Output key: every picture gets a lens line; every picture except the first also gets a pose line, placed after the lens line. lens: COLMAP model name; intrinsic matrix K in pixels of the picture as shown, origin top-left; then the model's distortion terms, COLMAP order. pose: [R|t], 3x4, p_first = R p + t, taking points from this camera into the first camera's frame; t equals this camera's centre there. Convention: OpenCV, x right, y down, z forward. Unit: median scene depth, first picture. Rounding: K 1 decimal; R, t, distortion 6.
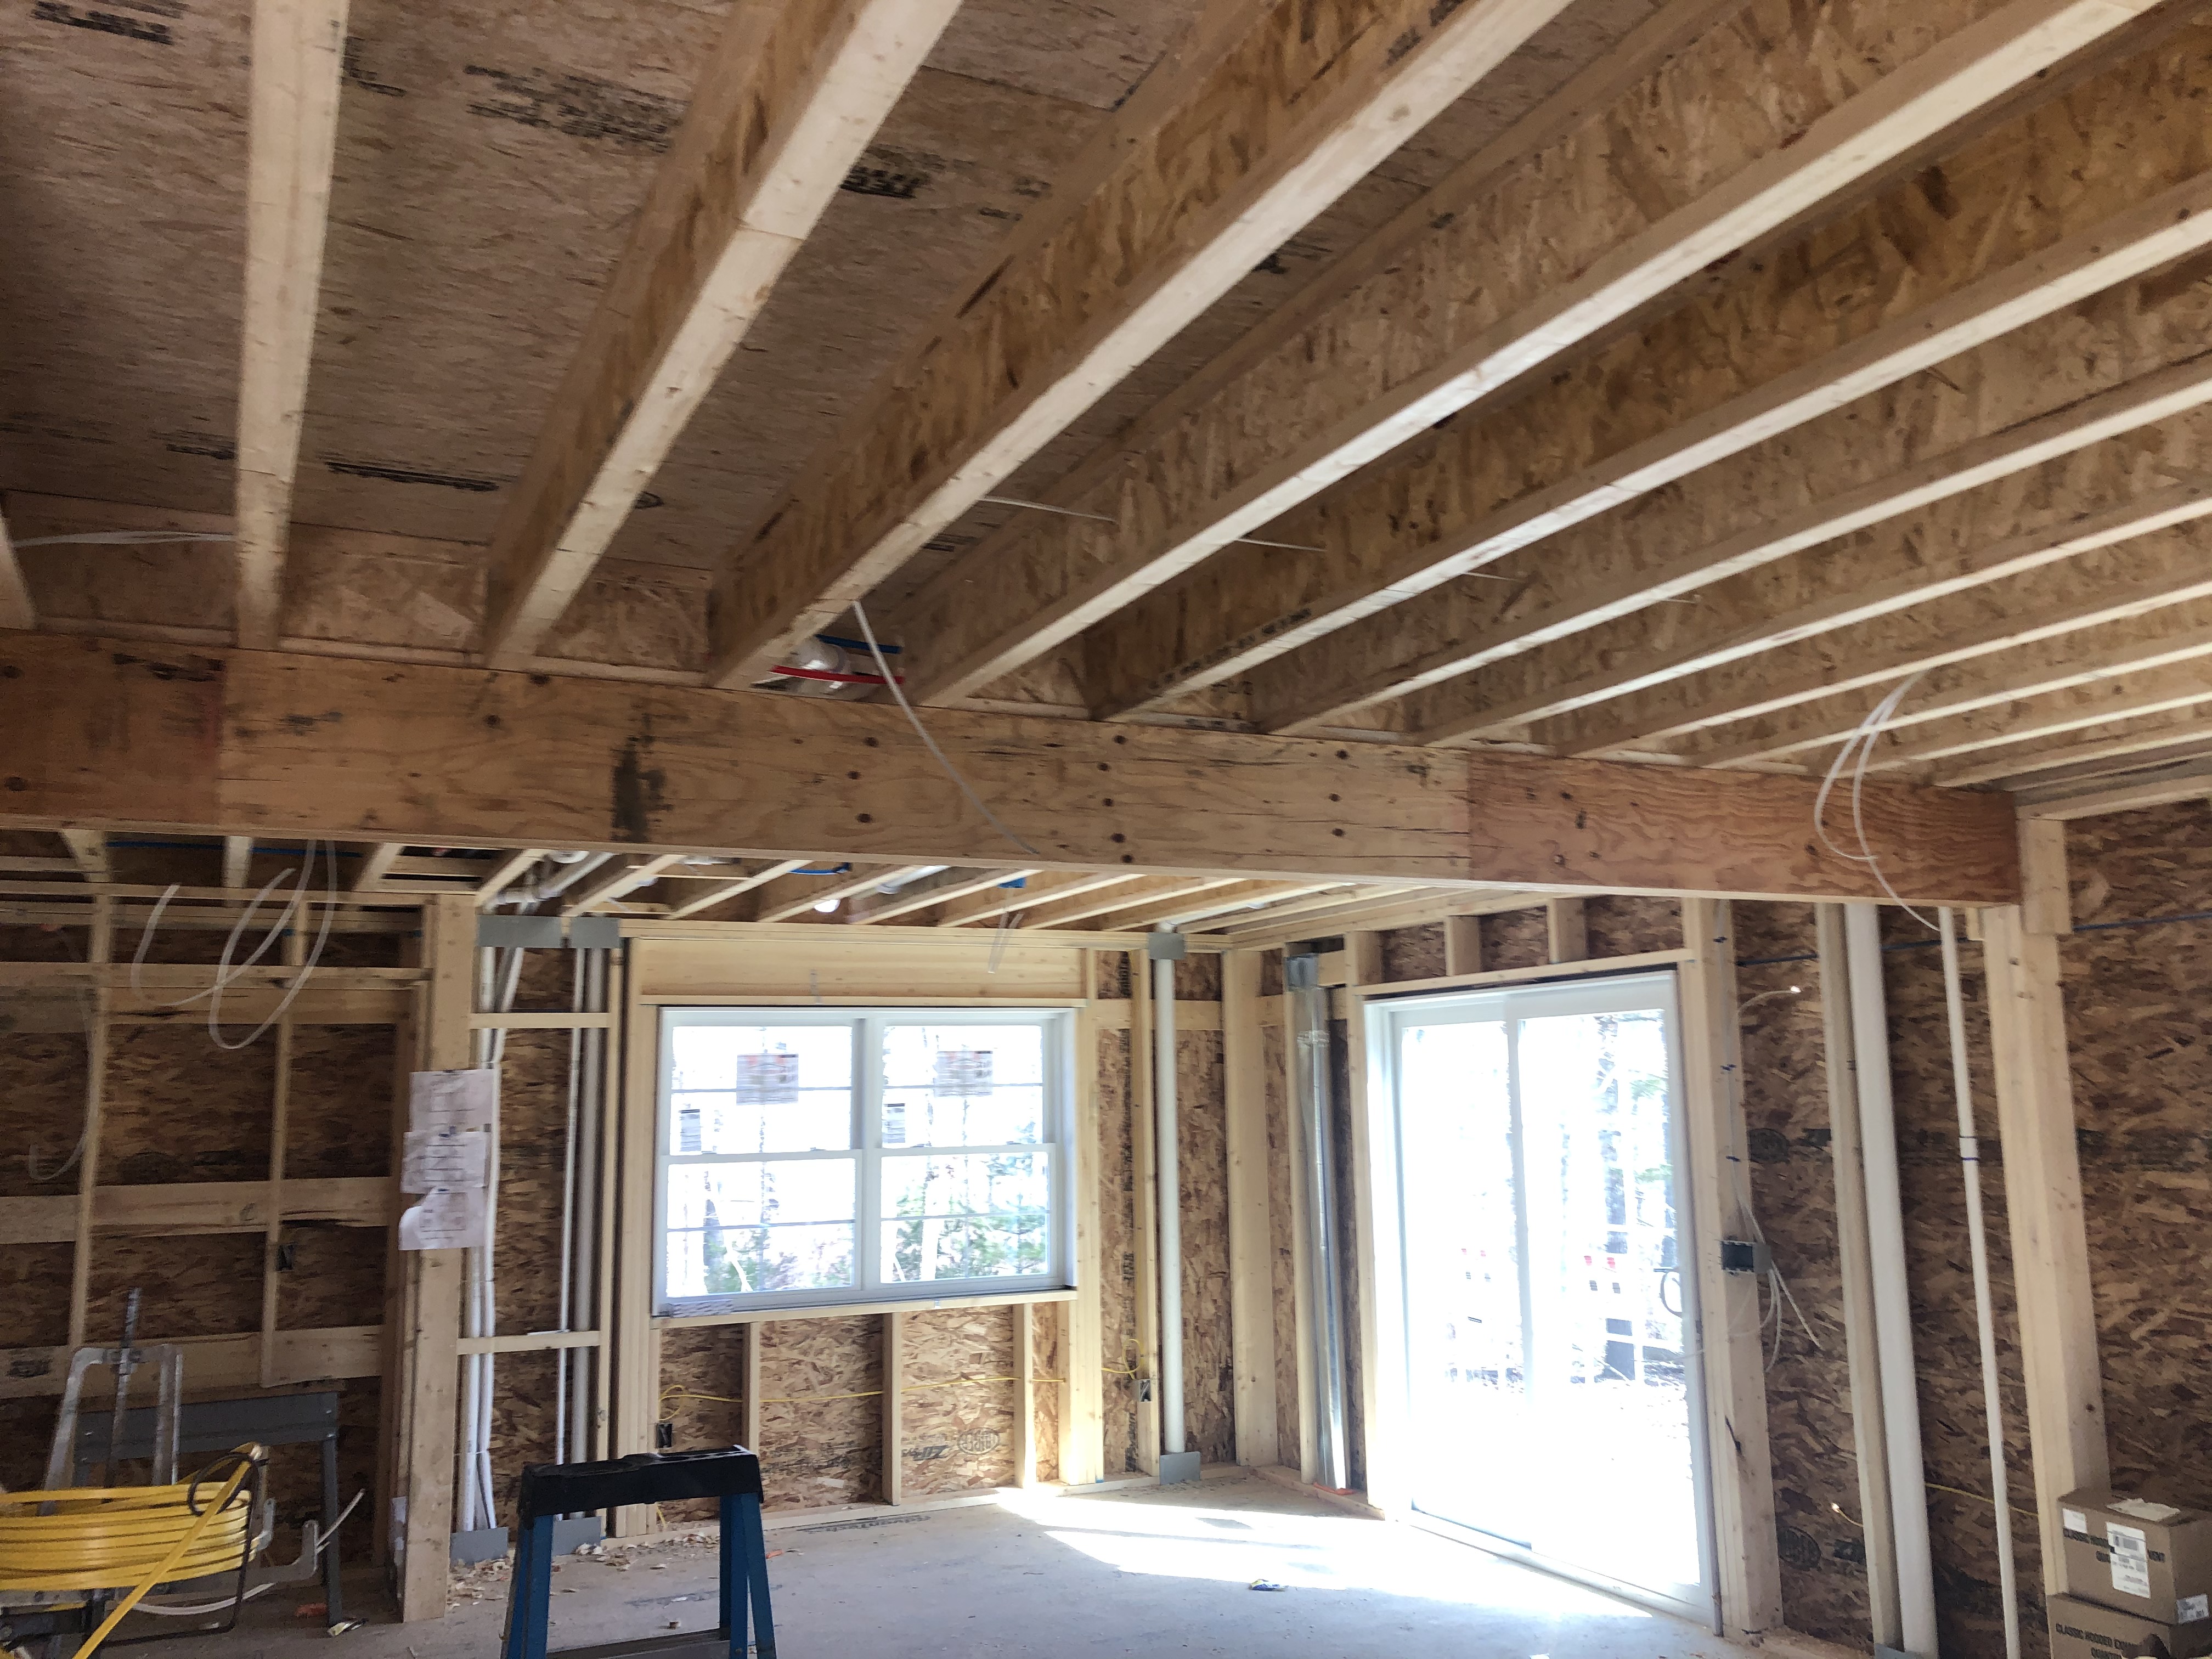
lens RADIAL K [[1807.1, 0, 1109.6], [0, 1807.1, 823.0], [0, 0, 1]] dist [0.025317, 0.007914]
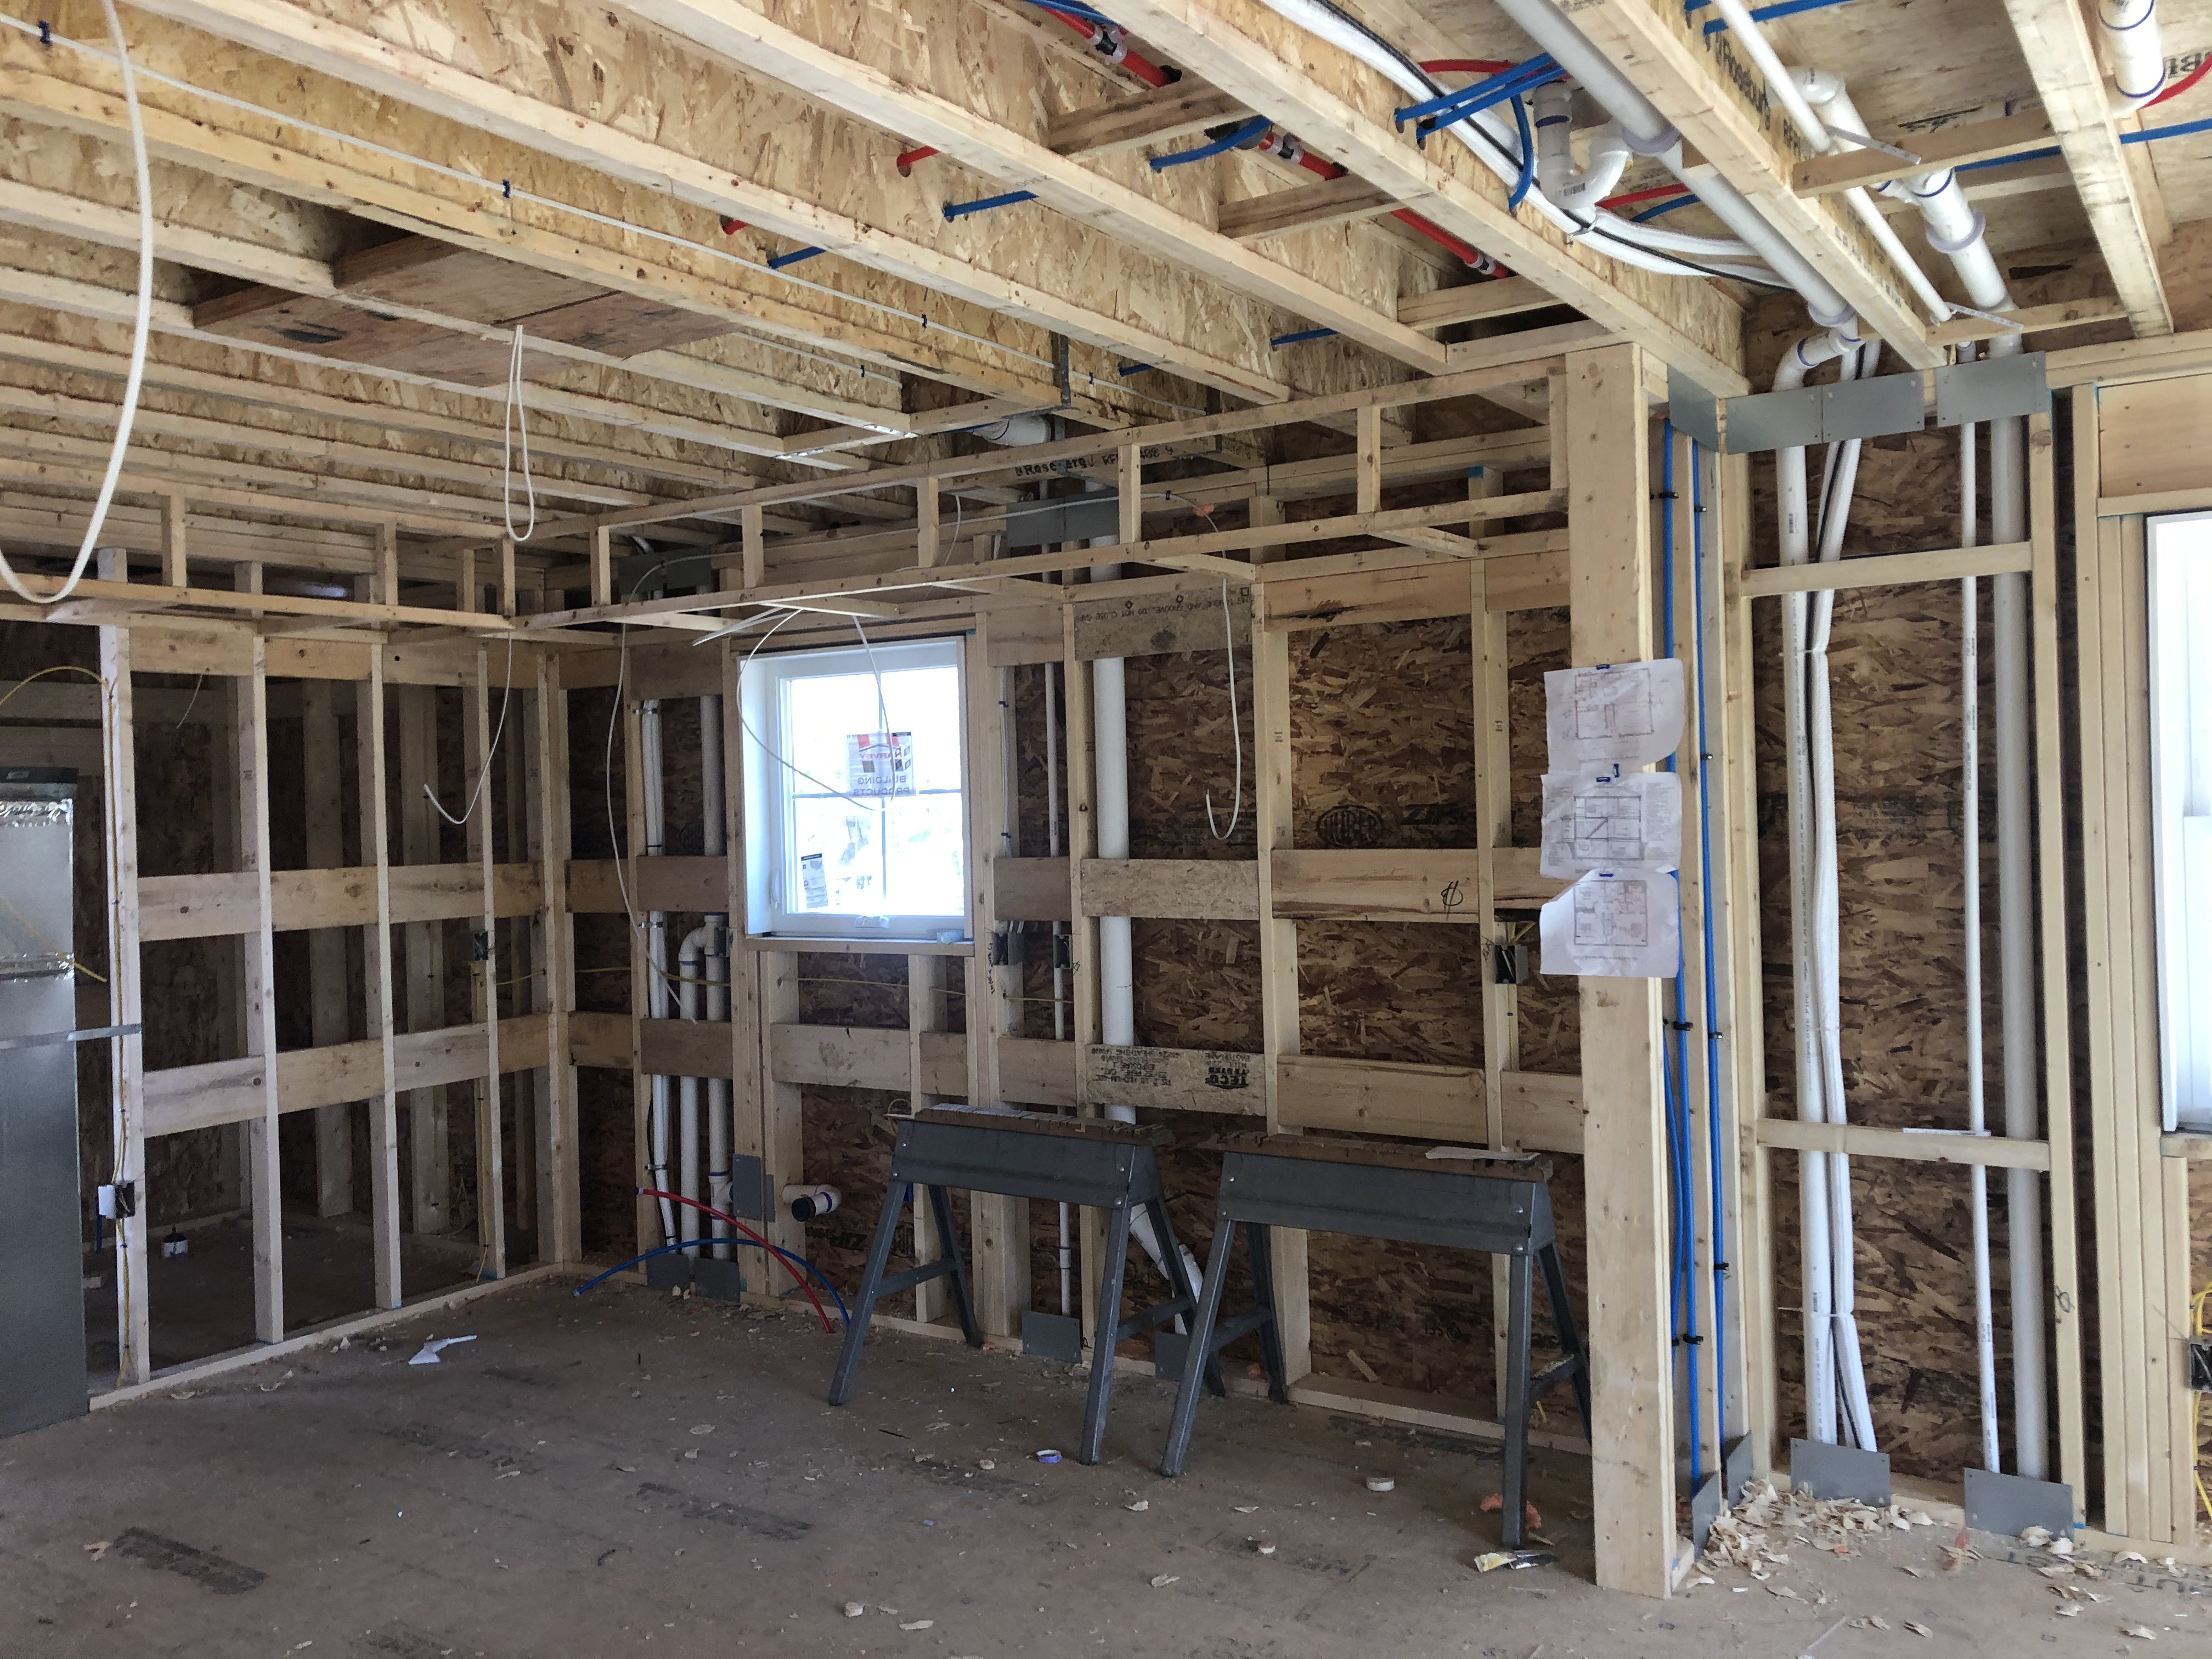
lens RADIAL K [[1807.1, 0, 1085.5], [0, 1807.1, 813.6], [0, 0, 1]] dist [0.025317, 0.007914]
pose [[0.495365, 0.006381, -0.868661, 0.041161], [0.155011, 0.983274, 0.095620, 0.098489], [0.854743, -0.182018, 0.486091, 0.557959]]
